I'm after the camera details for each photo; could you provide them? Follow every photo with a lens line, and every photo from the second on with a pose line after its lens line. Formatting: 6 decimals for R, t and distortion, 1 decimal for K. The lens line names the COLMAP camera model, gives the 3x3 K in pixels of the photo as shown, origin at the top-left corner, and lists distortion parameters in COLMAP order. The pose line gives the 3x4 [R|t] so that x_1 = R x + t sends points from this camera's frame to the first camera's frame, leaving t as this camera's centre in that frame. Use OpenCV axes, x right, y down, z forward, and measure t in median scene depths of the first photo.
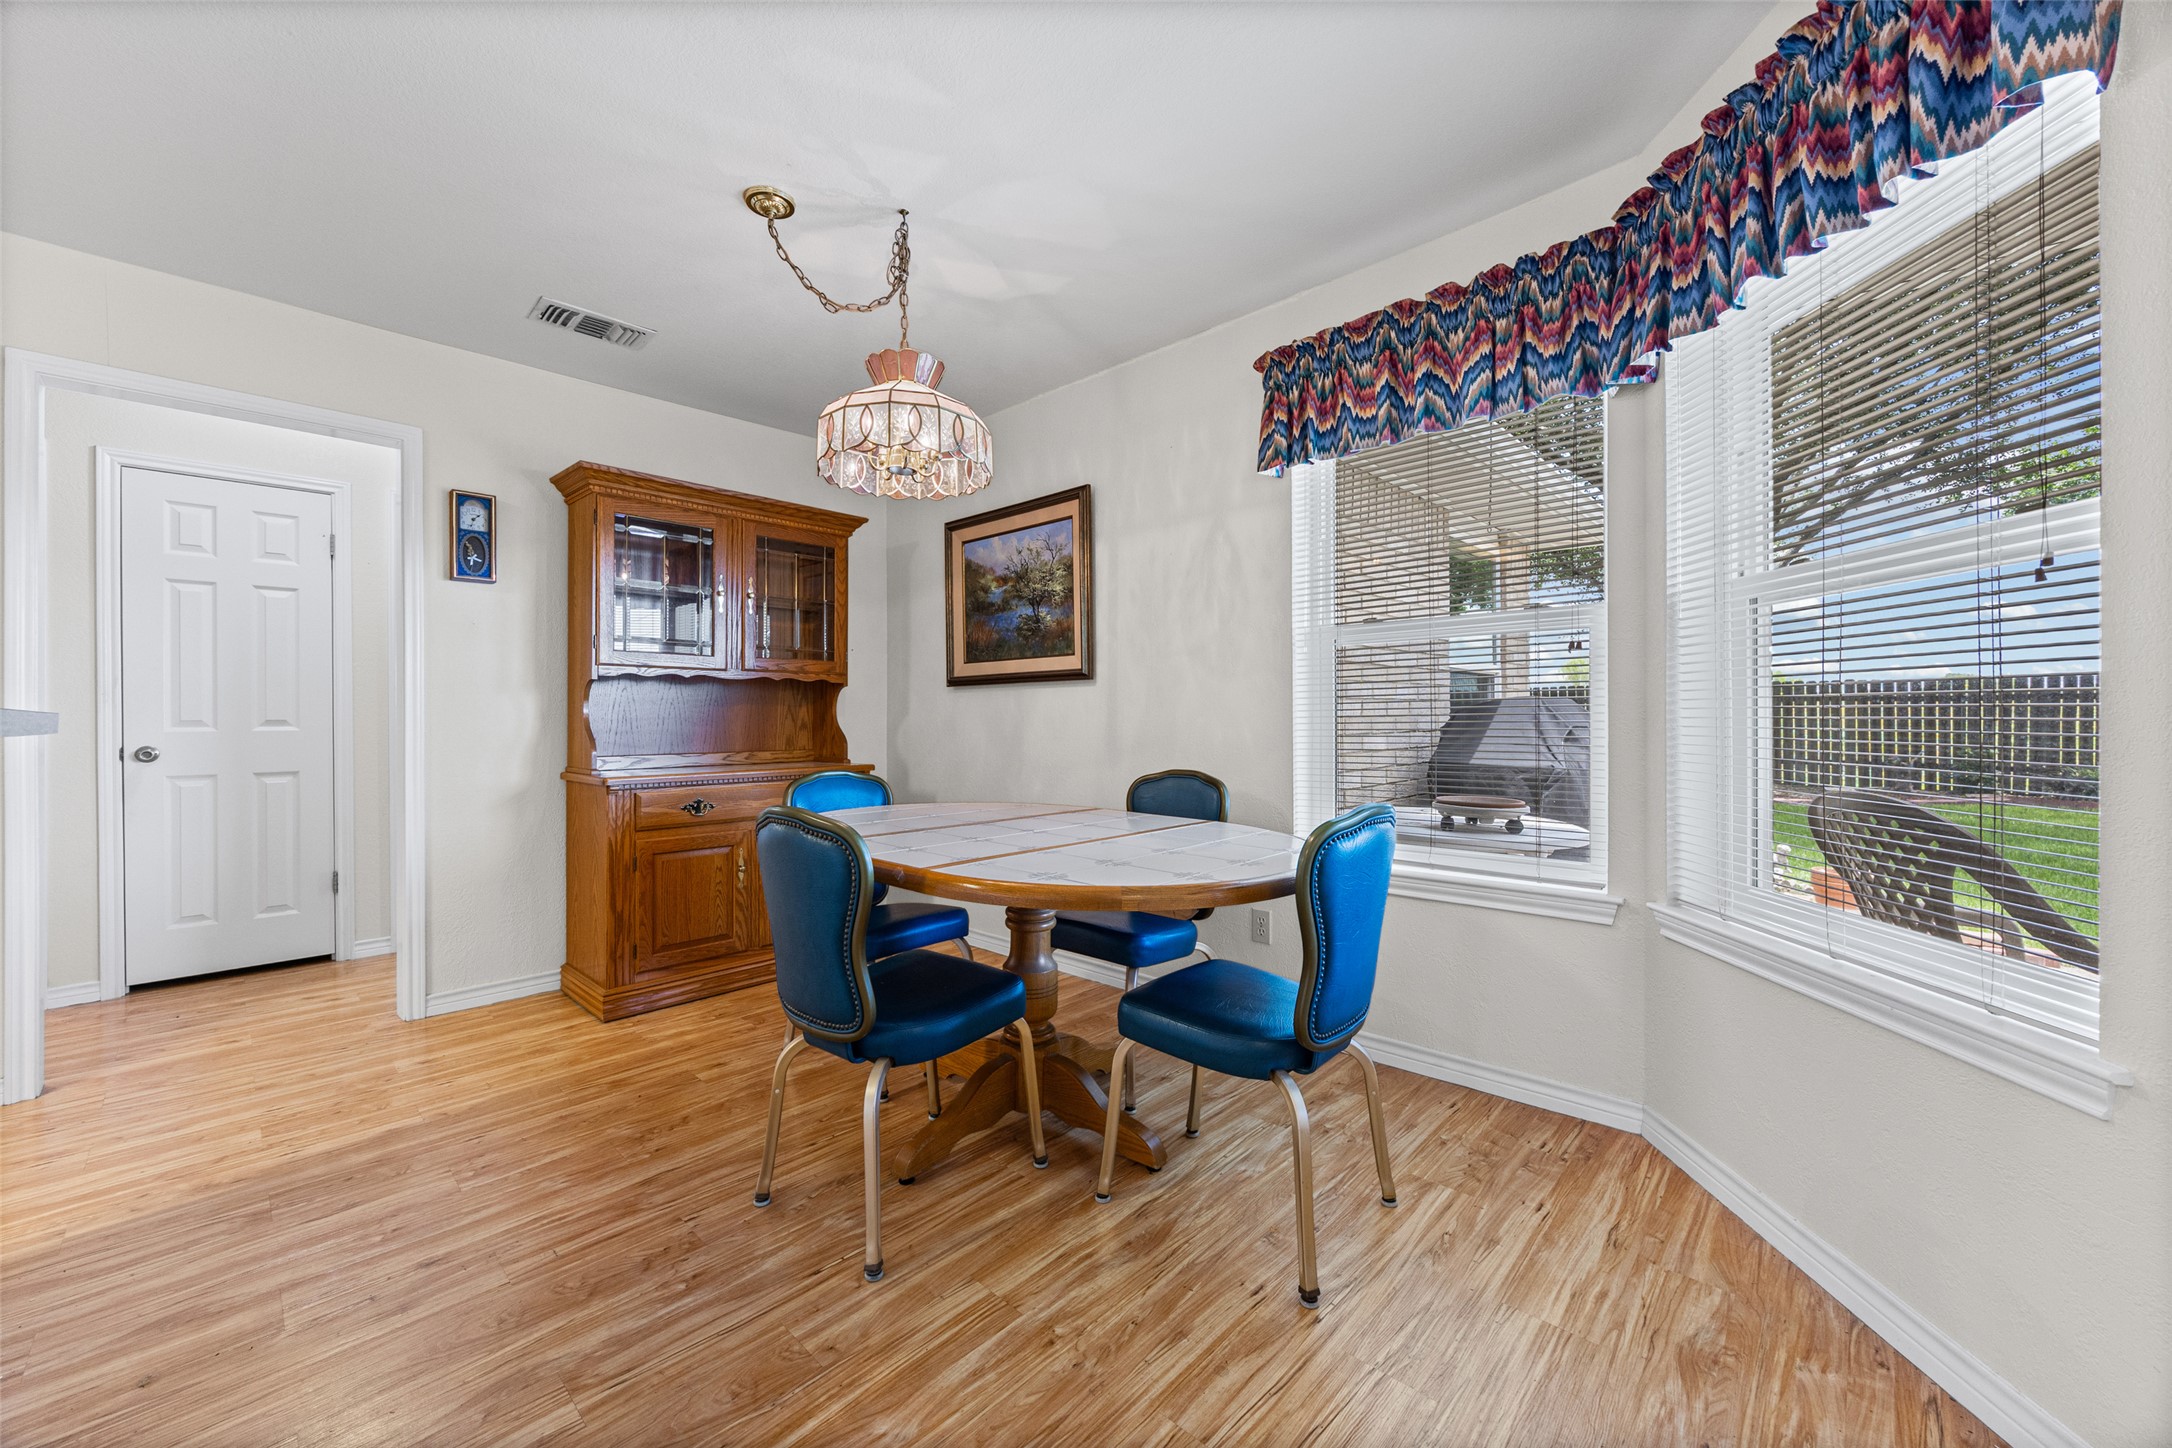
lens RADIAL K [[844.9, 0, 1079.8], [0, 844.9, 725.6], [0, 0, 1]] dist [-0.000171, -0.000227]
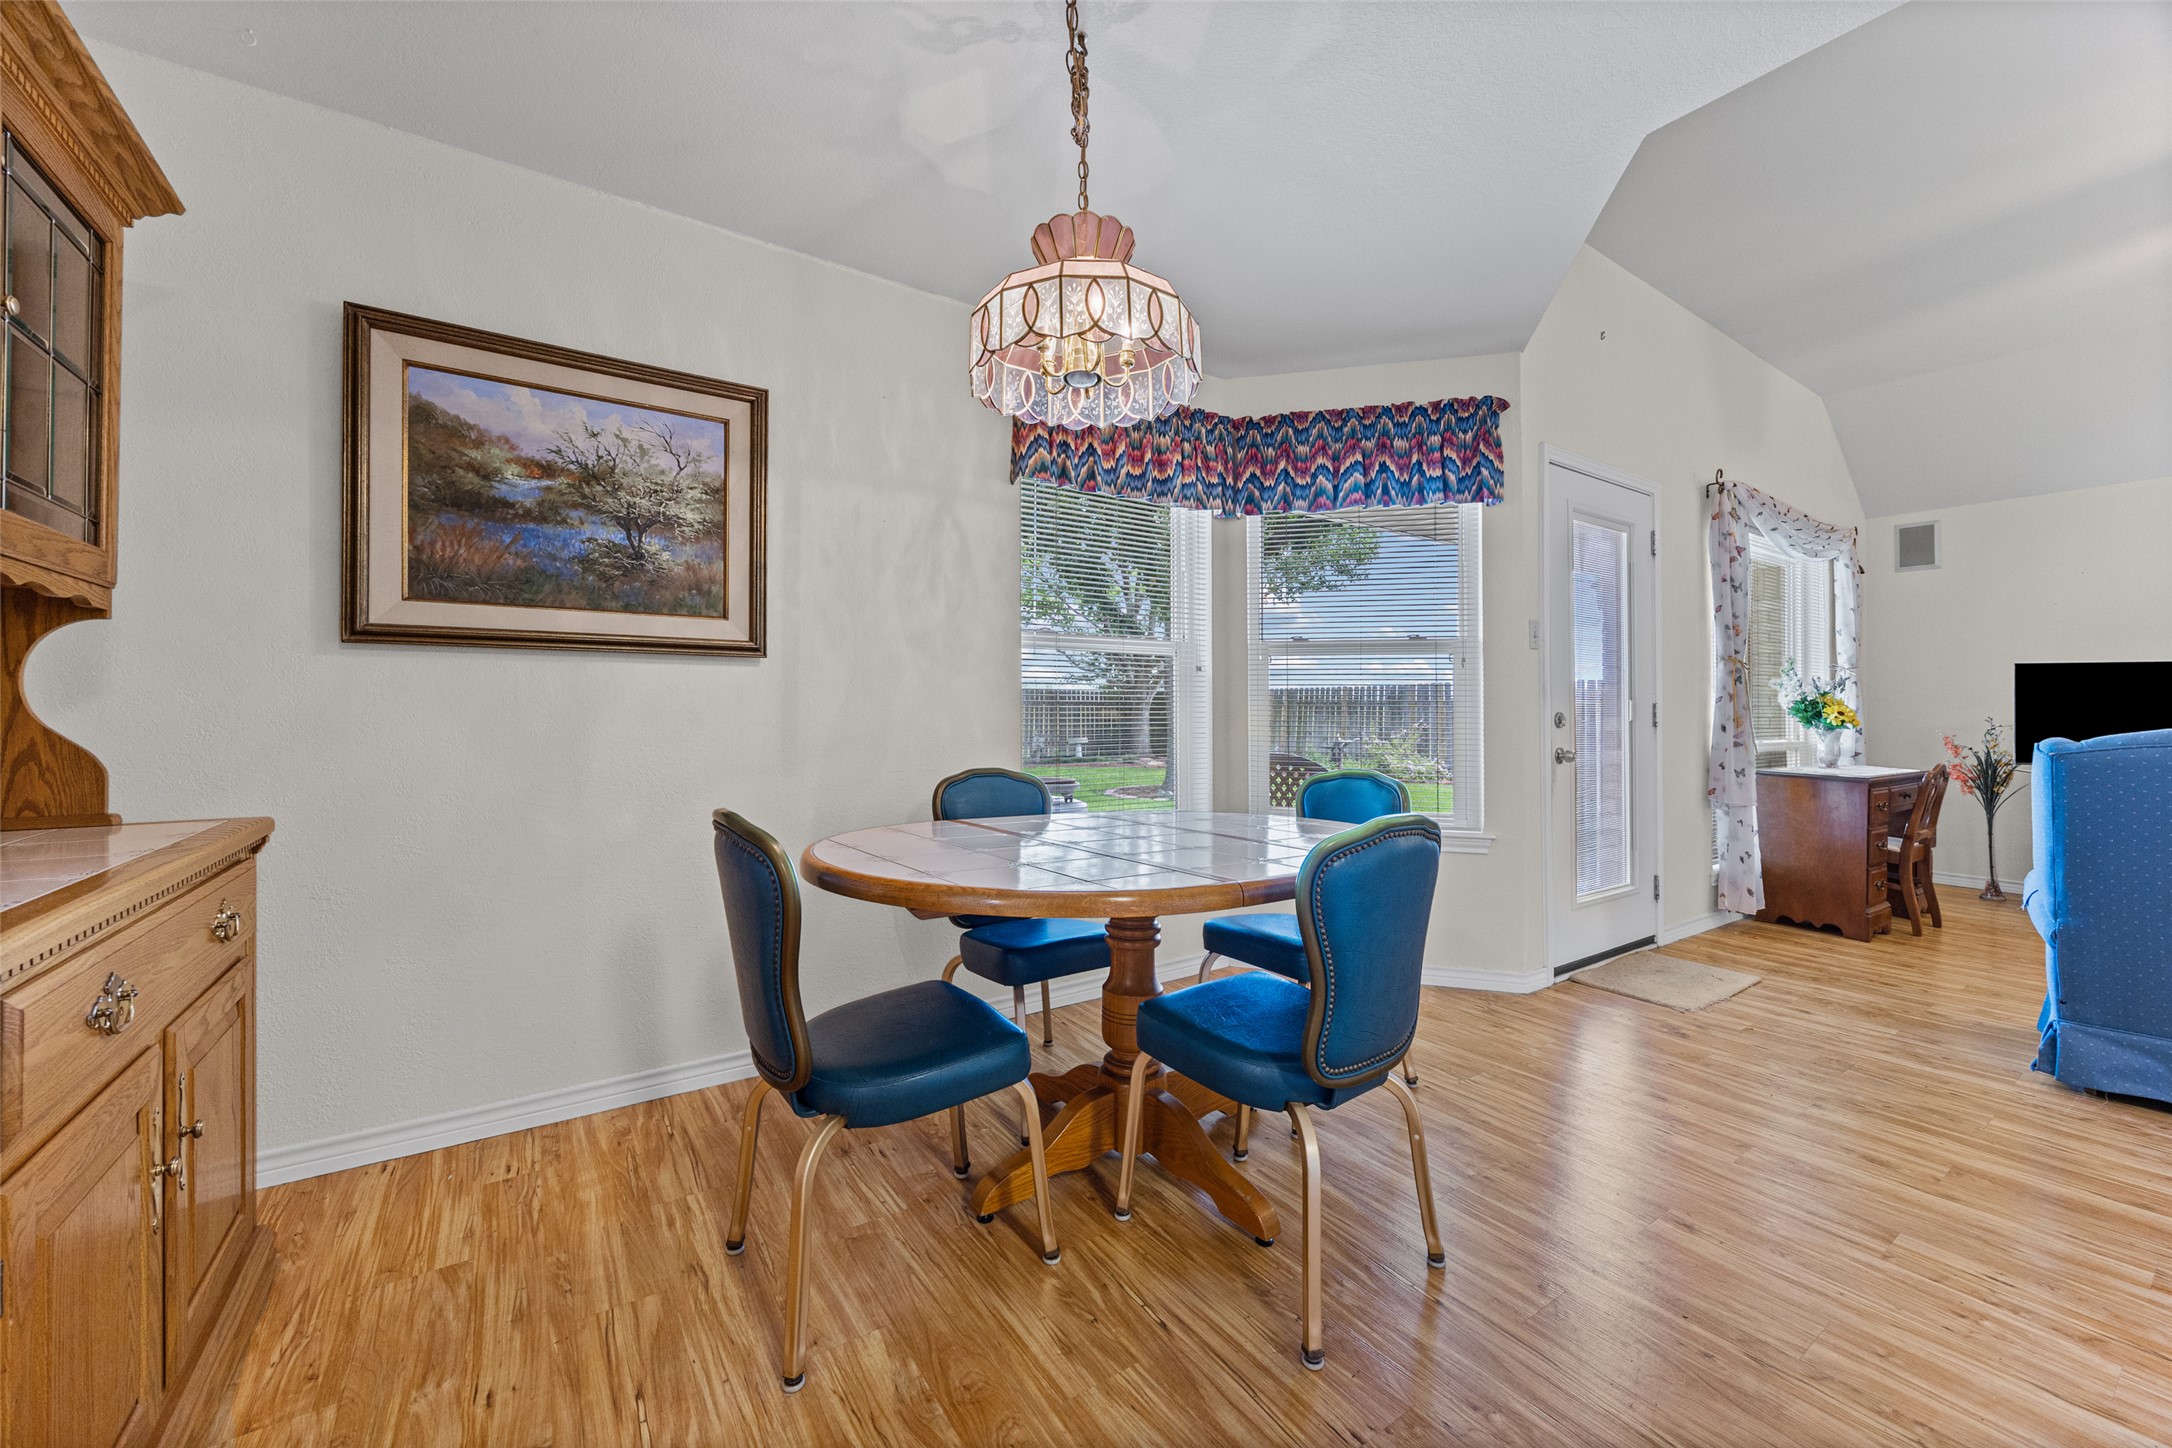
lens RADIAL K [[844.9, 0, 1084.1], [0, 844.9, 707.1], [0, 0, 1]] dist [-0.000171, -0.000227]
pose [[0.202434, 0.006046, 0.979277, -0.613488], [-0.002299, 0.999981, -0.005699, -0.007859], [-0.979293, -0.001098, 0.202444, 0.553052]]
